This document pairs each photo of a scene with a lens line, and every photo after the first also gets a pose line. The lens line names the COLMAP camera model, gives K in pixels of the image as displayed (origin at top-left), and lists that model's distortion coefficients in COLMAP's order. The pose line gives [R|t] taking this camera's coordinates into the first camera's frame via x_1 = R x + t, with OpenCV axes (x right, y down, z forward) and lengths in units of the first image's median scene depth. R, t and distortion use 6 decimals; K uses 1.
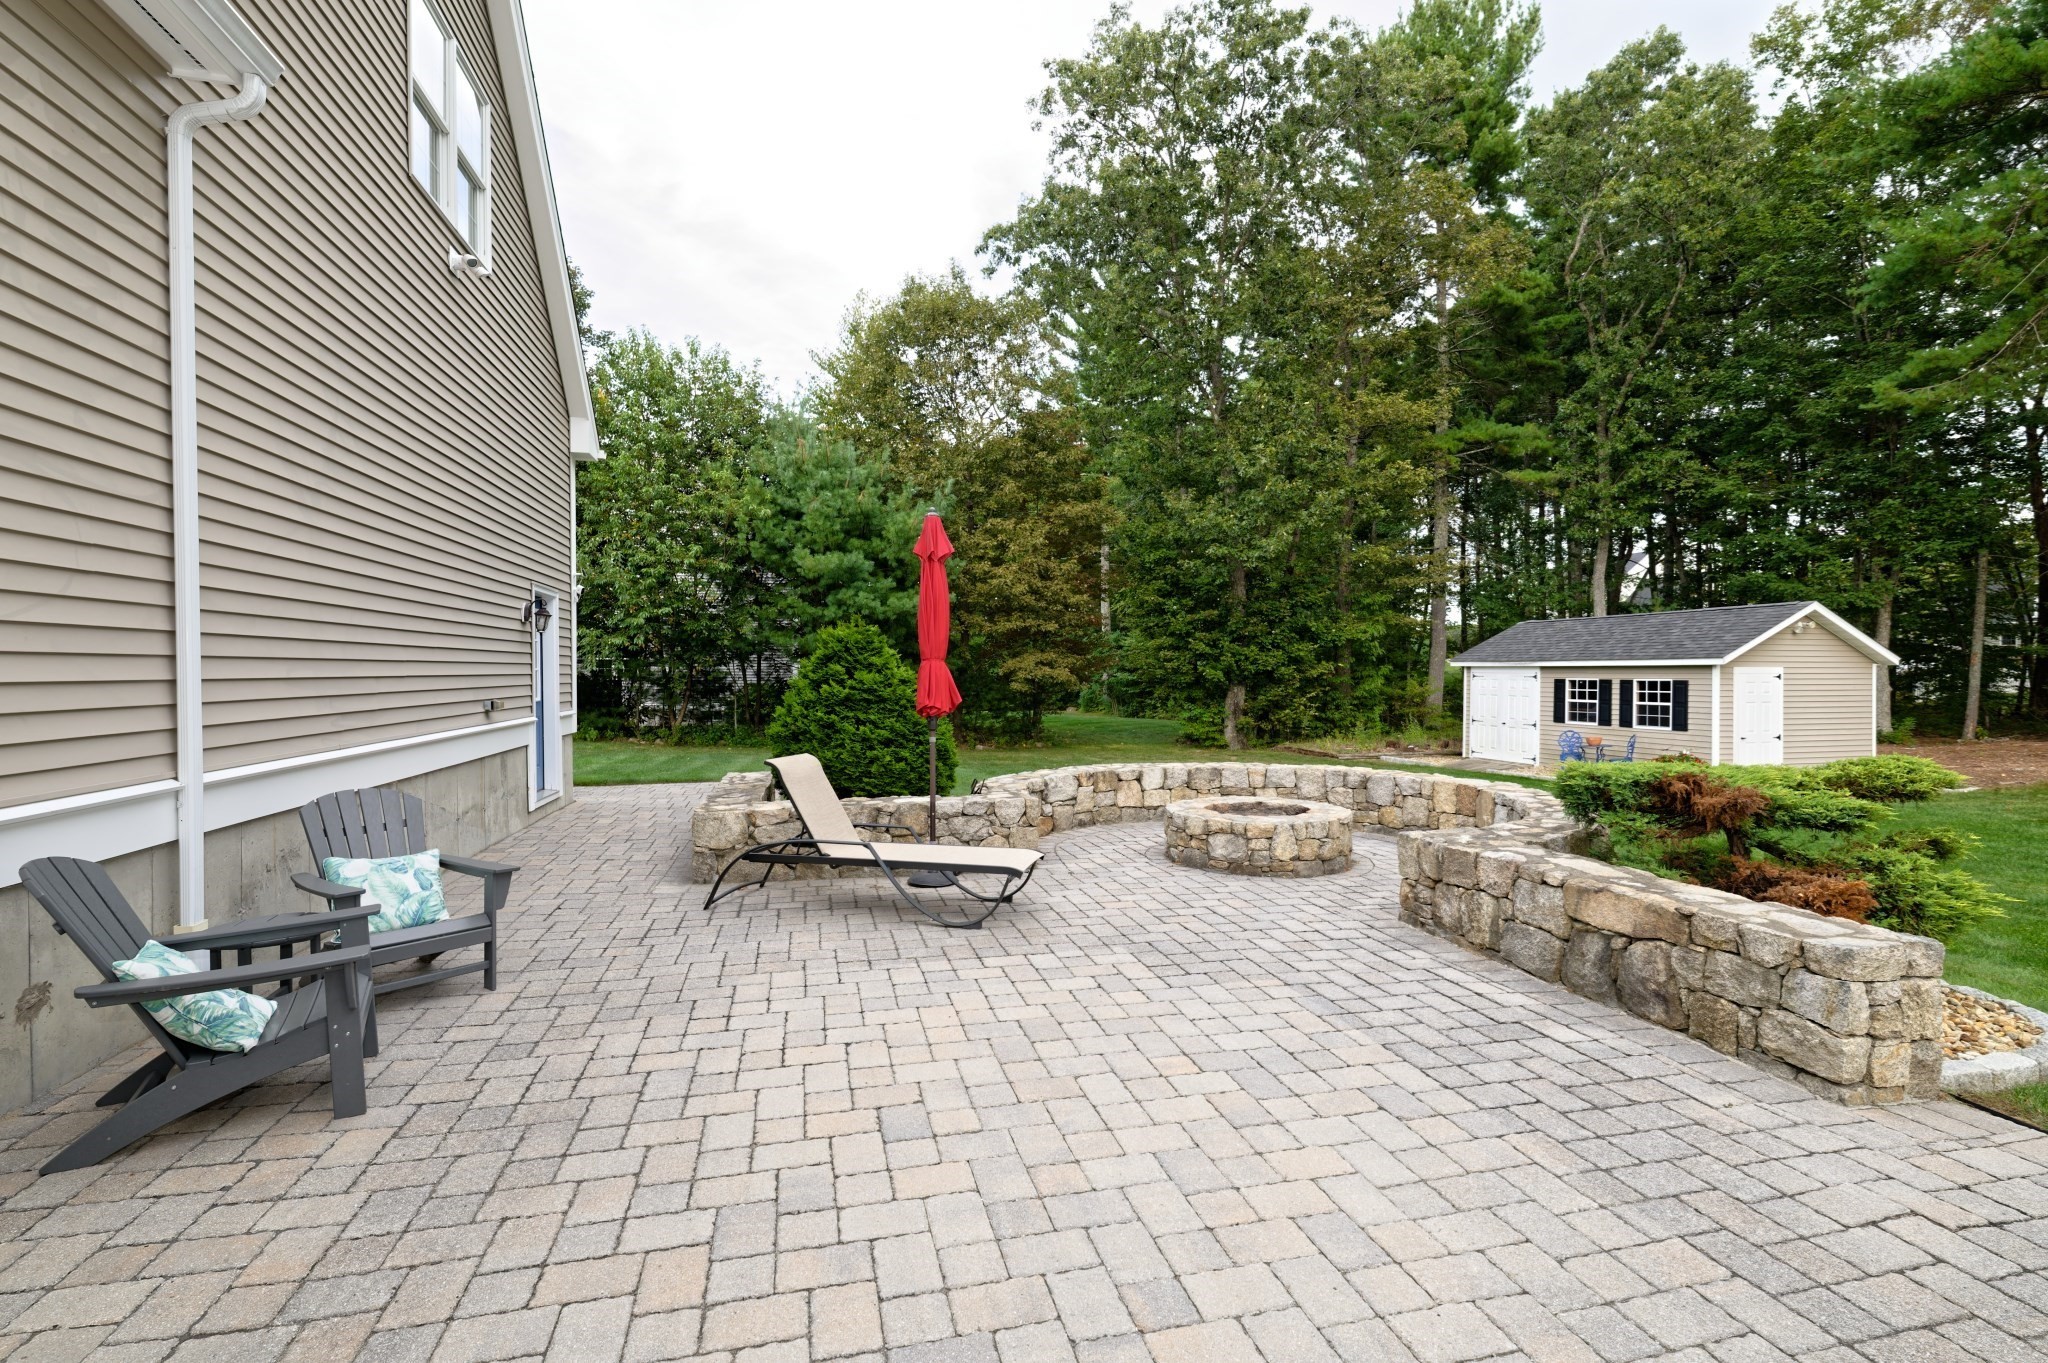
lens RADIAL K [[908.2, 0, 1024.0], [0, 908.2, 681.5], [0, 0, 1]] dist [0.003060, 0.000415]
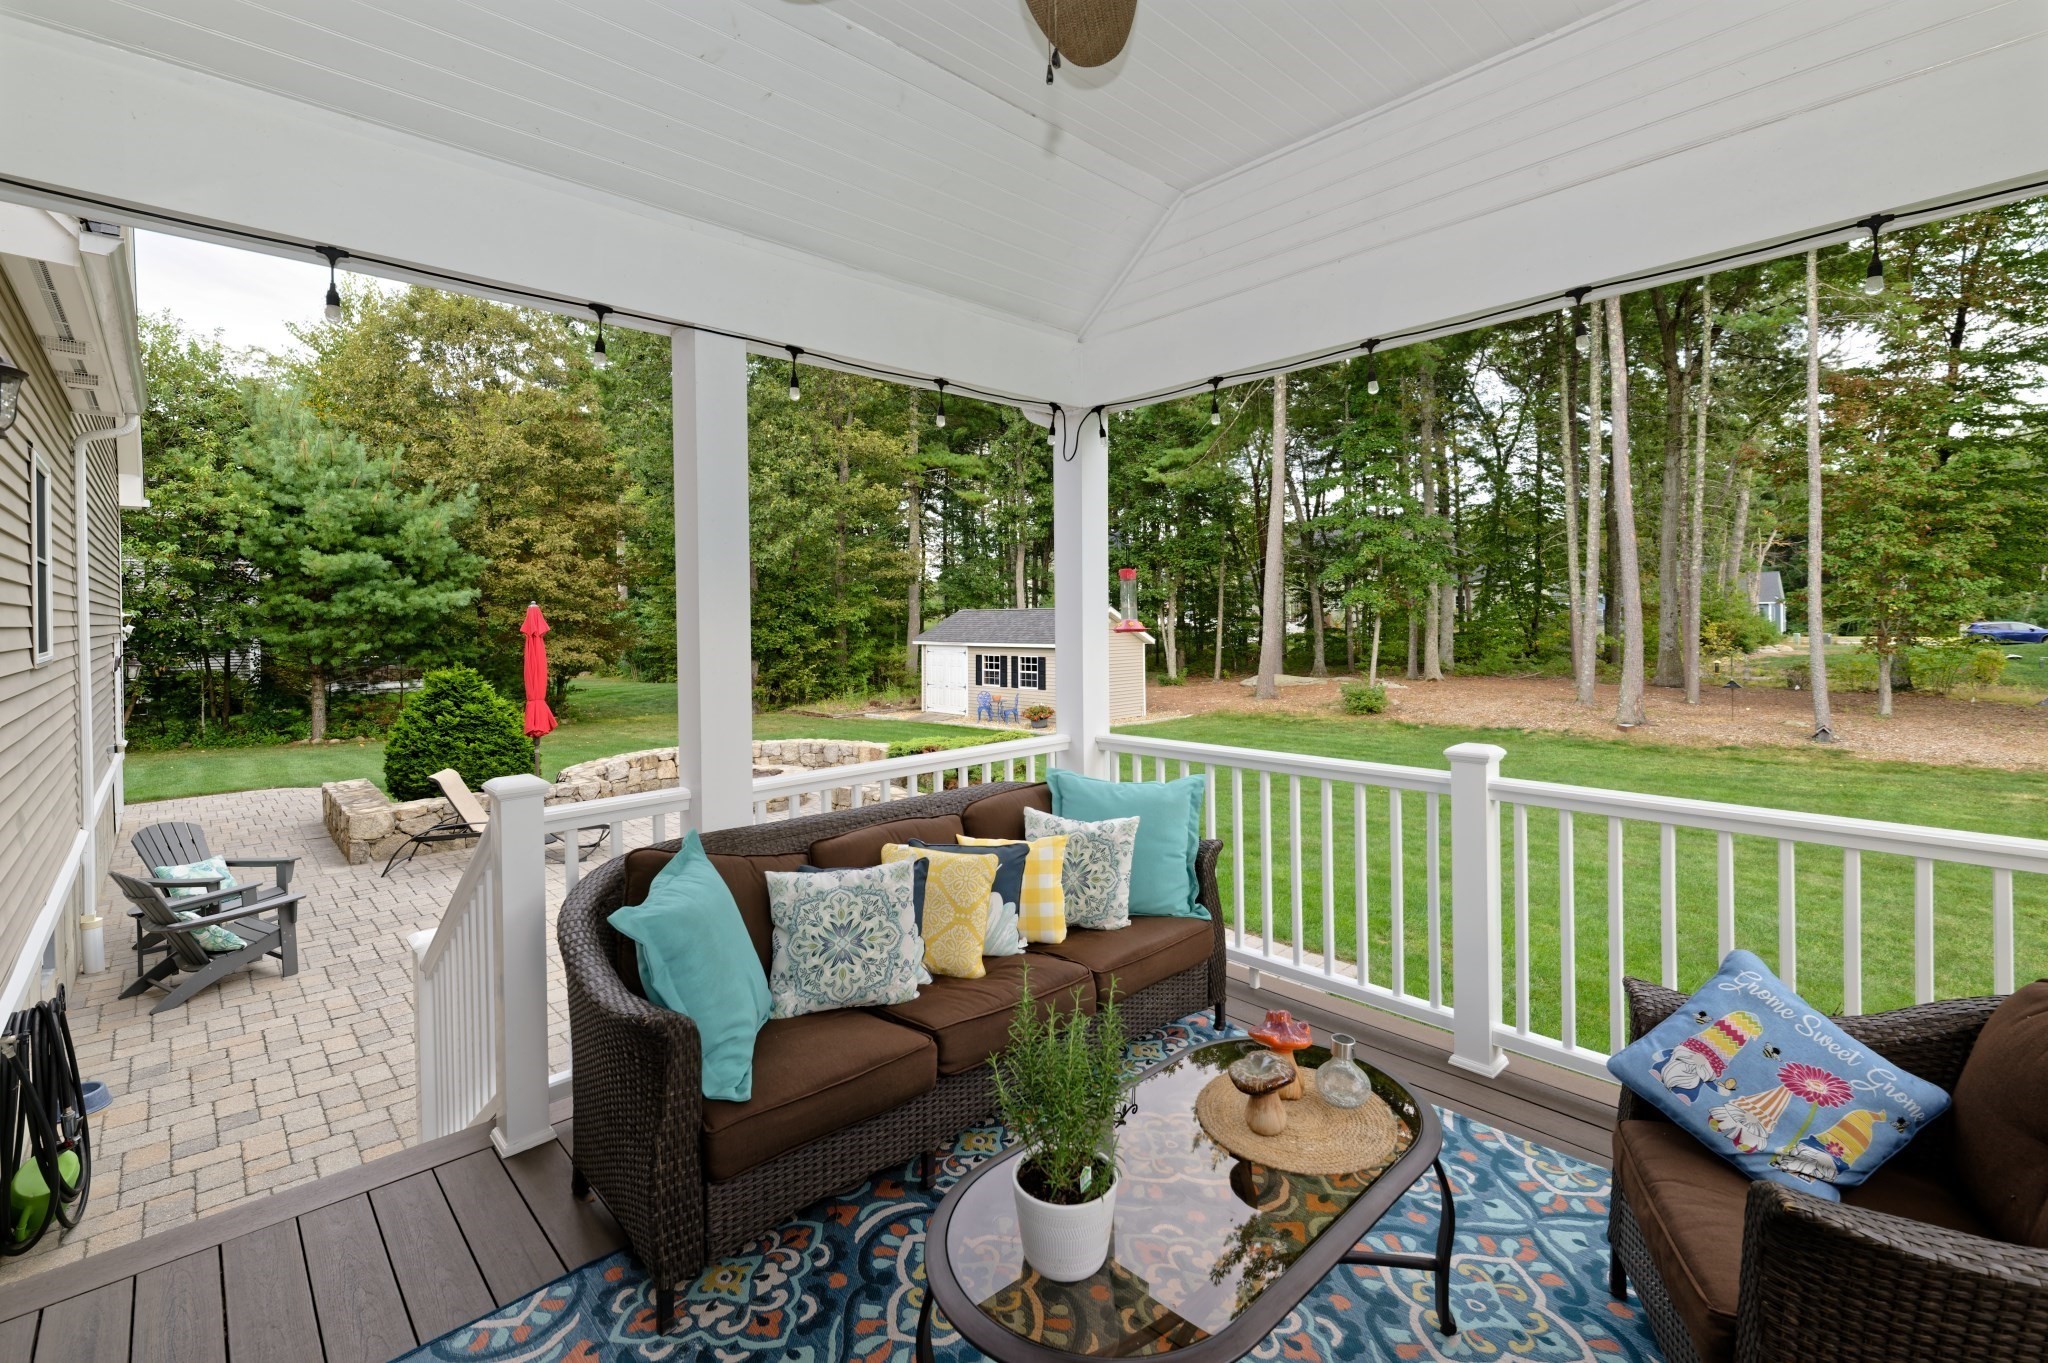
lens RADIAL K [[890.2, 0, 1028.1], [0, 890.2, 620.9], [0, 0, 1]] dist [0.000311, 0.000073]
pose [[0.866235, -0.010804, 0.499520, -0.042416], [0.015636, 0.999863, -0.005490, -0.044797], [-0.499392, 0.012566, 0.866285, -0.243428]]
